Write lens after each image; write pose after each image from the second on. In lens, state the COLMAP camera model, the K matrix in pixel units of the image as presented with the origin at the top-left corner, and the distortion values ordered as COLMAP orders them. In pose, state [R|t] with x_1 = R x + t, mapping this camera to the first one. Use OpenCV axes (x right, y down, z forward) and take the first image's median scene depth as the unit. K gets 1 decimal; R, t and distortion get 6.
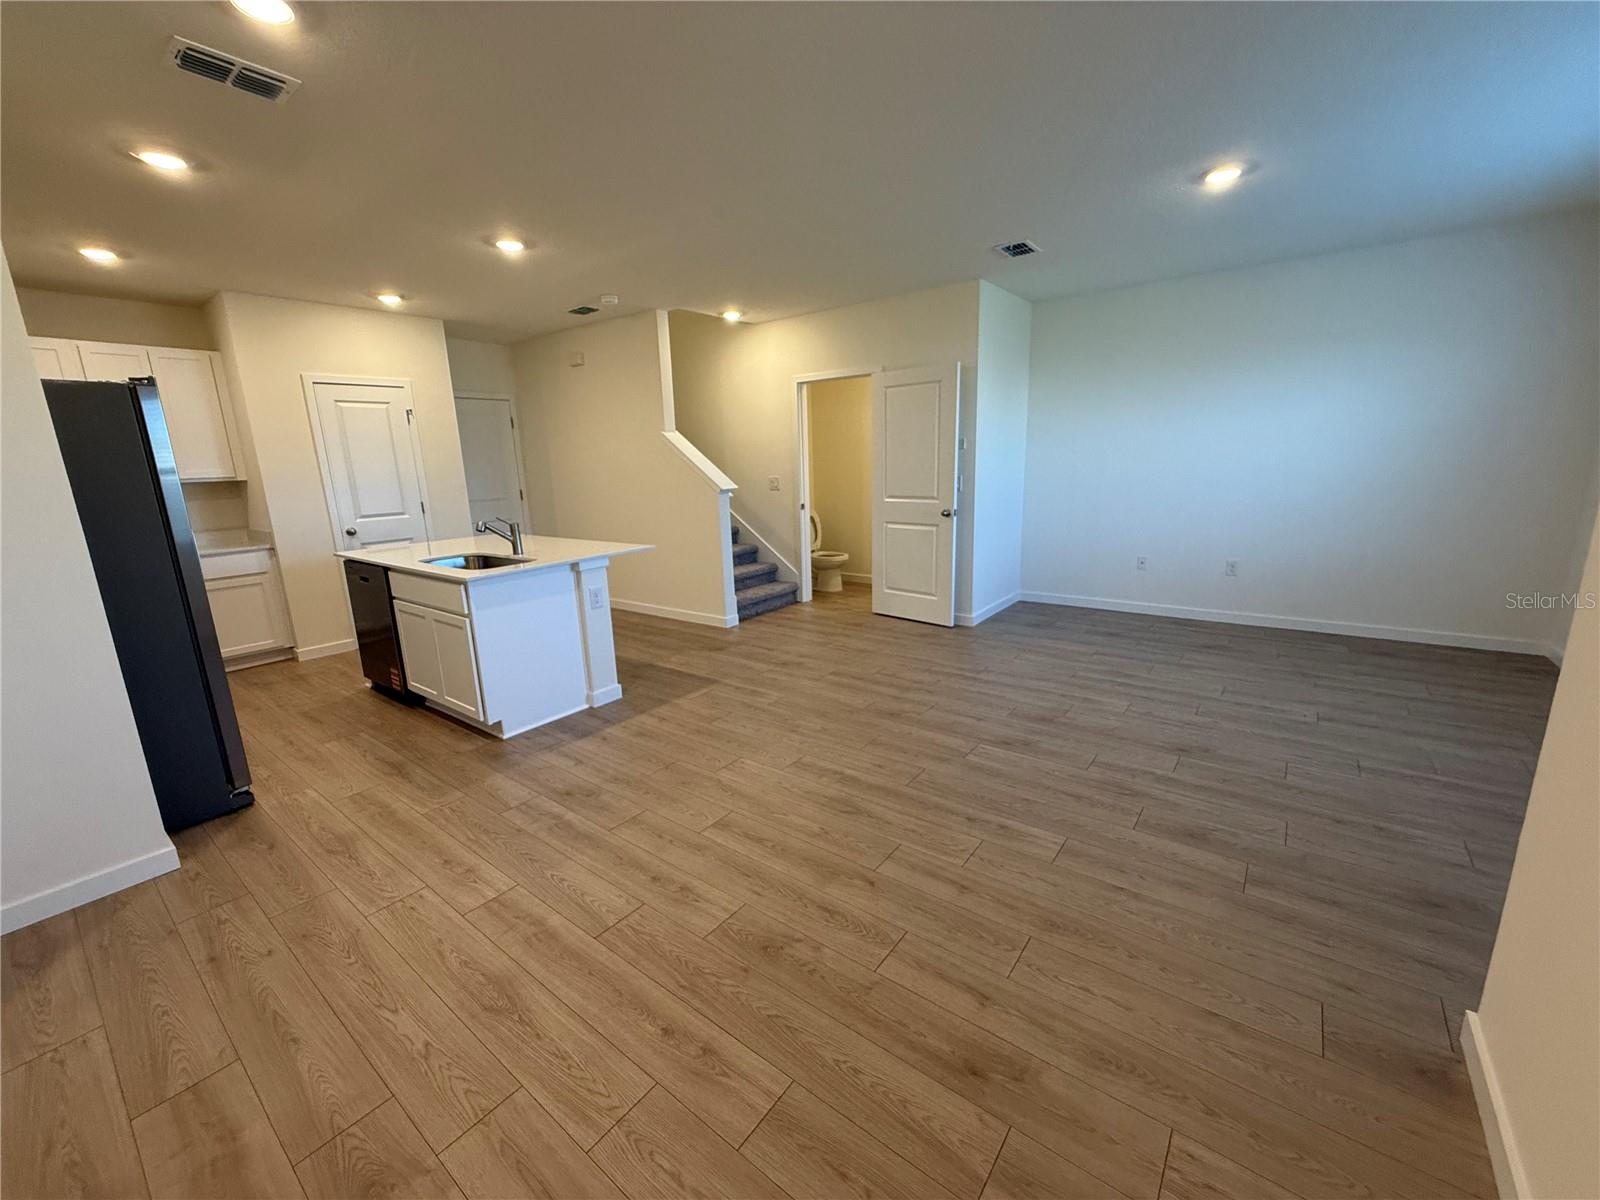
lens RADIAL K [[638.9, 0, 800.1], [0, 638.9, 598.9], [0, 0, 1]] dist [0.001454, -0.000265]
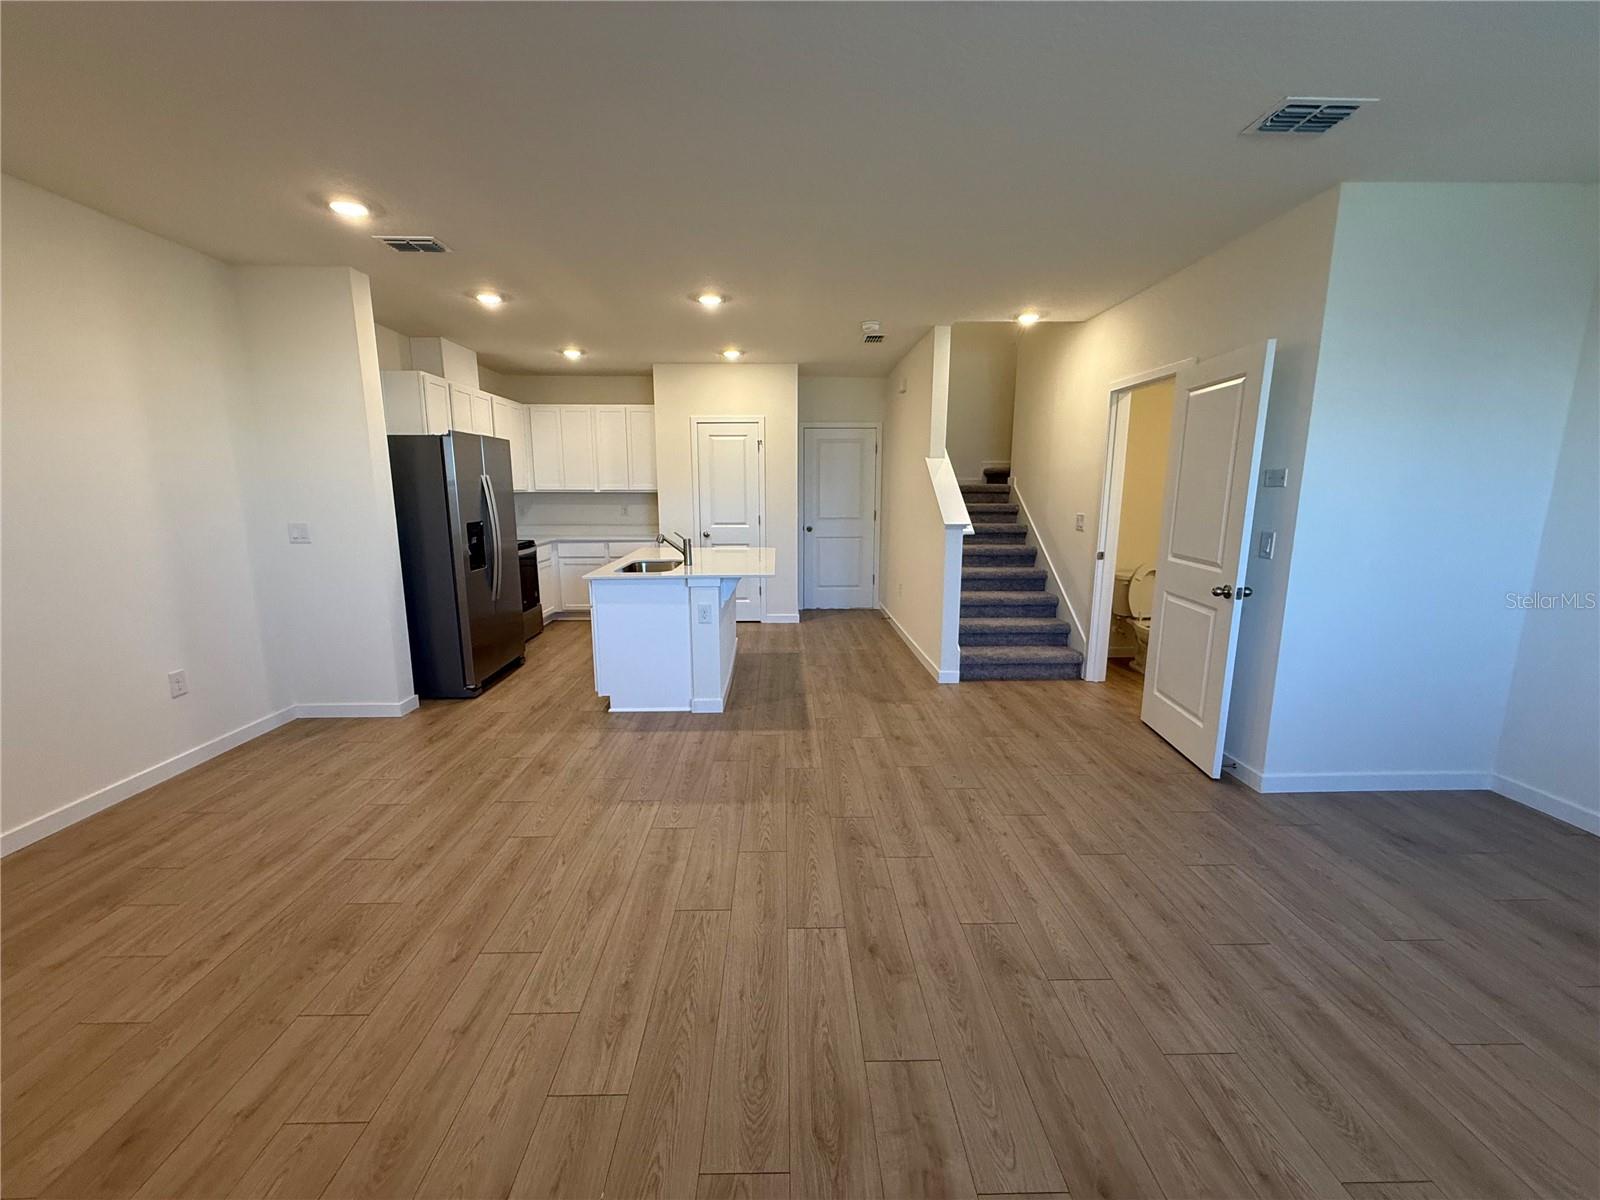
lens RADIAL K [[638.9, 0, 797.8], [0, 638.9, 599.6], [0, 0, 1]] dist [0.001454, -0.000265]
pose [[0.628519, 0.166820, -0.759694, 0.650206], [-0.189125, 0.980193, 0.058769, -0.128971], [0.754450, 0.106740, 0.647620, 0.459725]]
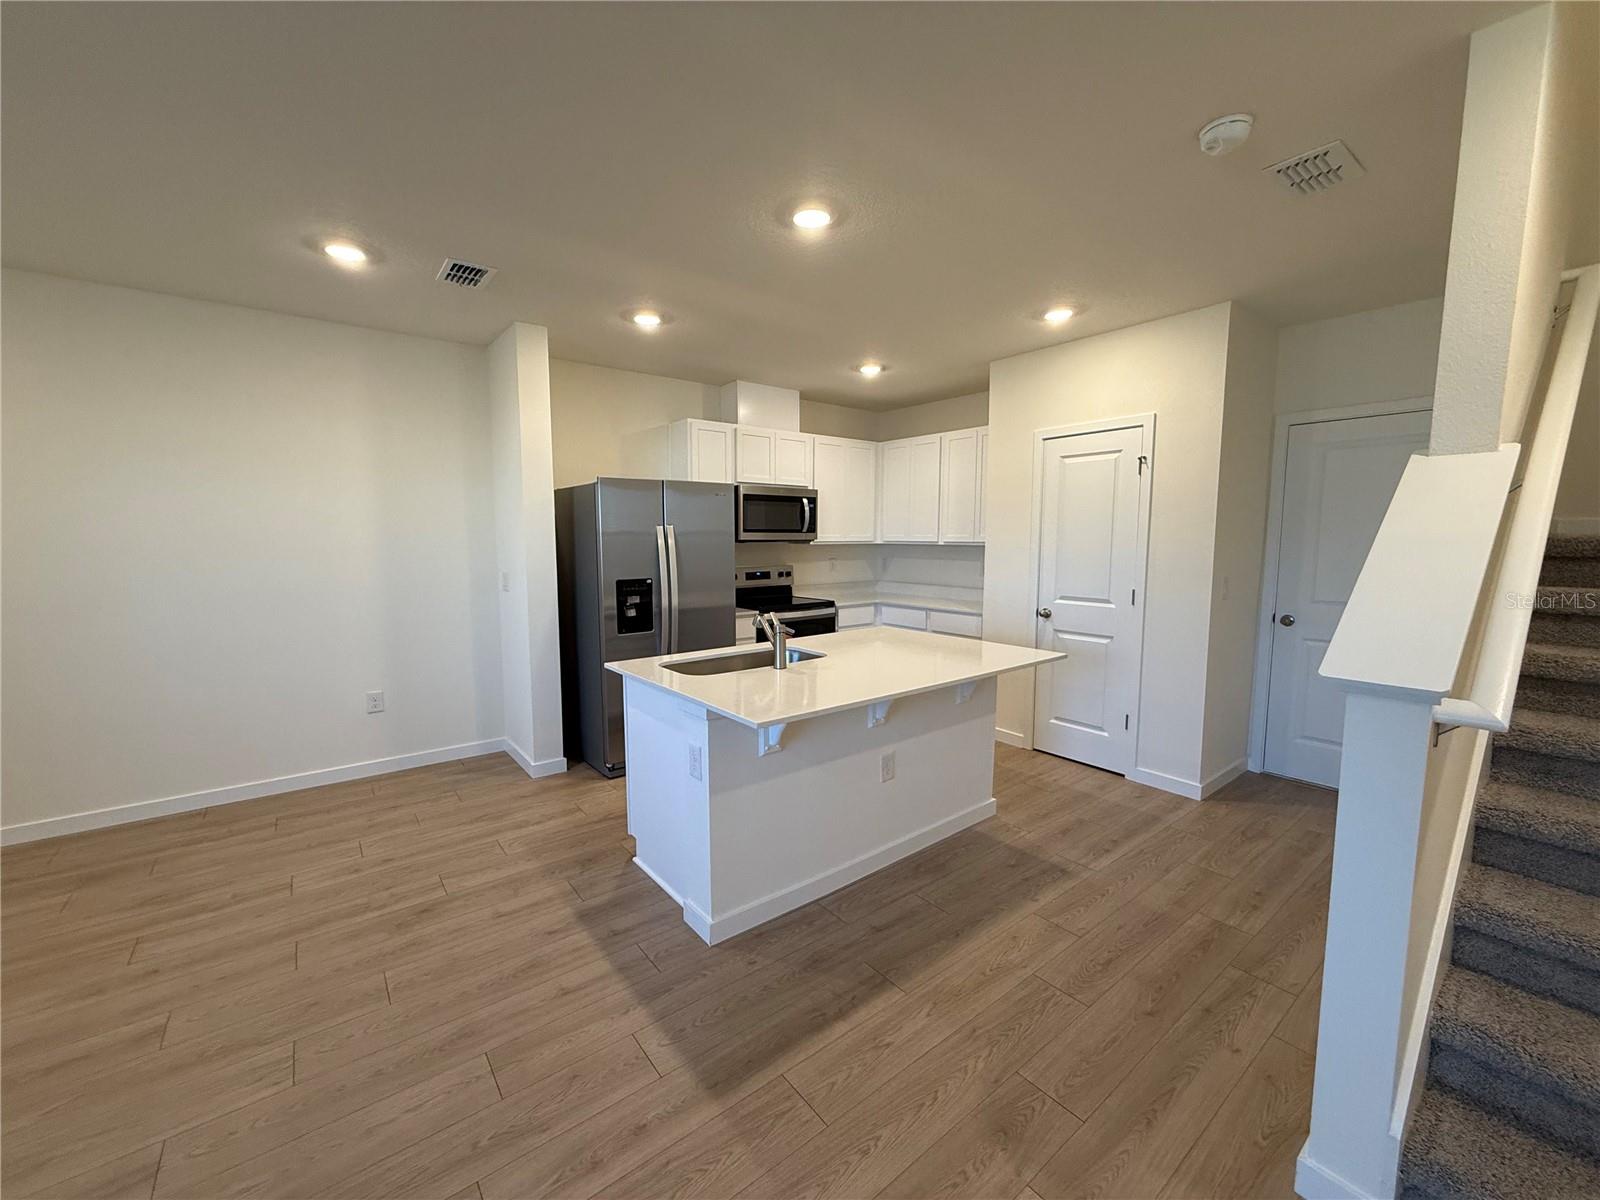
lens RADIAL K [[638.9, 0, 795.4], [0, 638.9, 599.1], [0, 0, 1]] dist [0.001454, -0.000265]
pose [[-0.251455, 0.129249, -0.959200, 0.249528], [-0.202308, 0.962133, 0.182679, -0.310965], [0.946489, 0.239989, -0.215785, 1.300391]]
